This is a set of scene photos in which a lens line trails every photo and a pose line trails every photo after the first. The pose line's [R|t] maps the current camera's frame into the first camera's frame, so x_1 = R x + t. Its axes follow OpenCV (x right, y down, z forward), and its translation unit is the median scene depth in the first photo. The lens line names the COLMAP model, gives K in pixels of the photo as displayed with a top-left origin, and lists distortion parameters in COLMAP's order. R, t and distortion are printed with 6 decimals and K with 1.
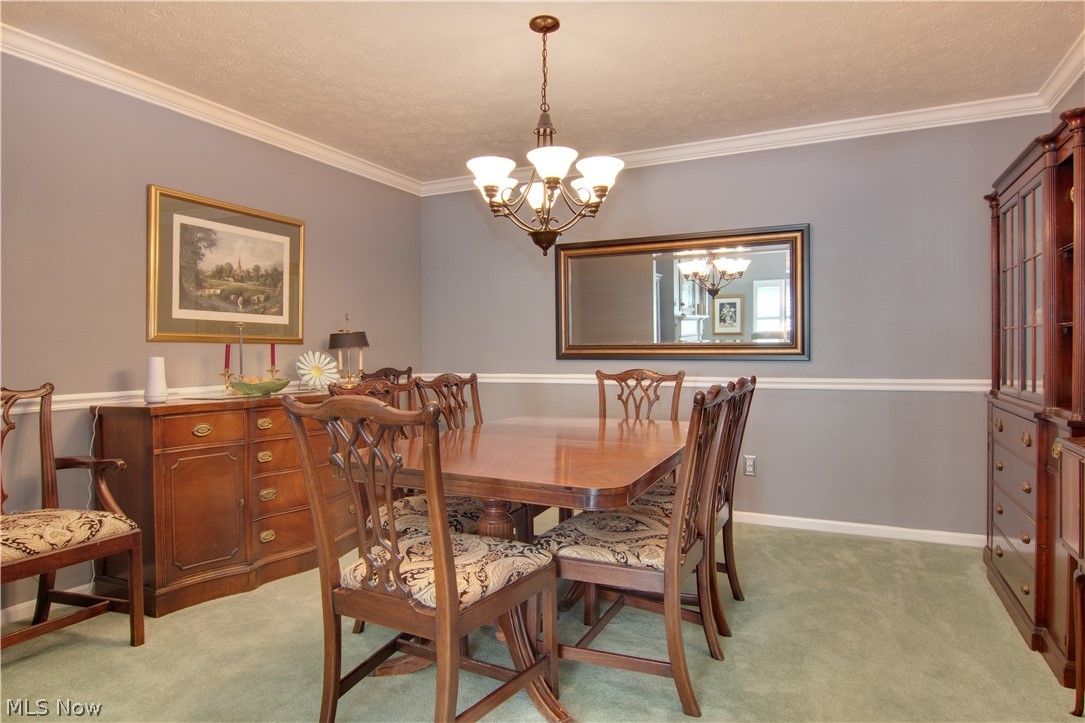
lens RADIAL K [[627.8, 0, 542.5], [0, 627.8, 361.5], [0, 0, 1]] dist [-0.017727, 0.000886]
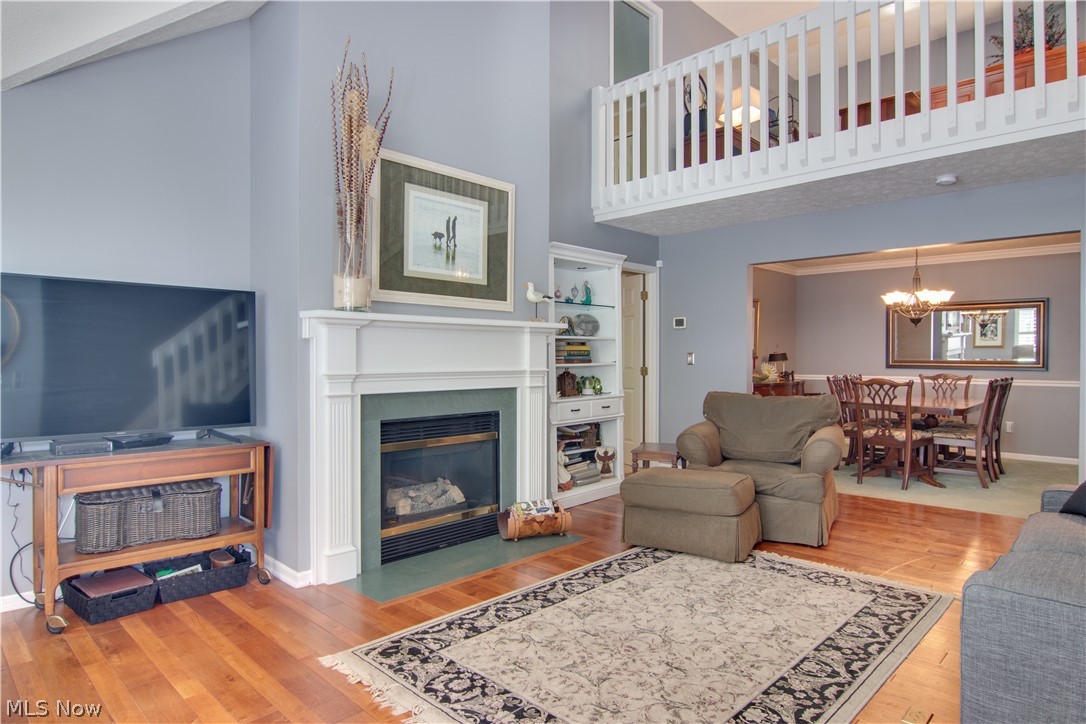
lens RADIAL K [[628.3, 0, 543.0], [0, 628.3, 362.0], [0, 0, 1]] dist [-0.017727, 0.000886]
pose [[0.947481, 0.014059, -0.319503, -0.396682], [-0.015497, 0.999878, -0.001959, -0.002231], [0.319437, 0.006807, 0.947583, -1.204979]]
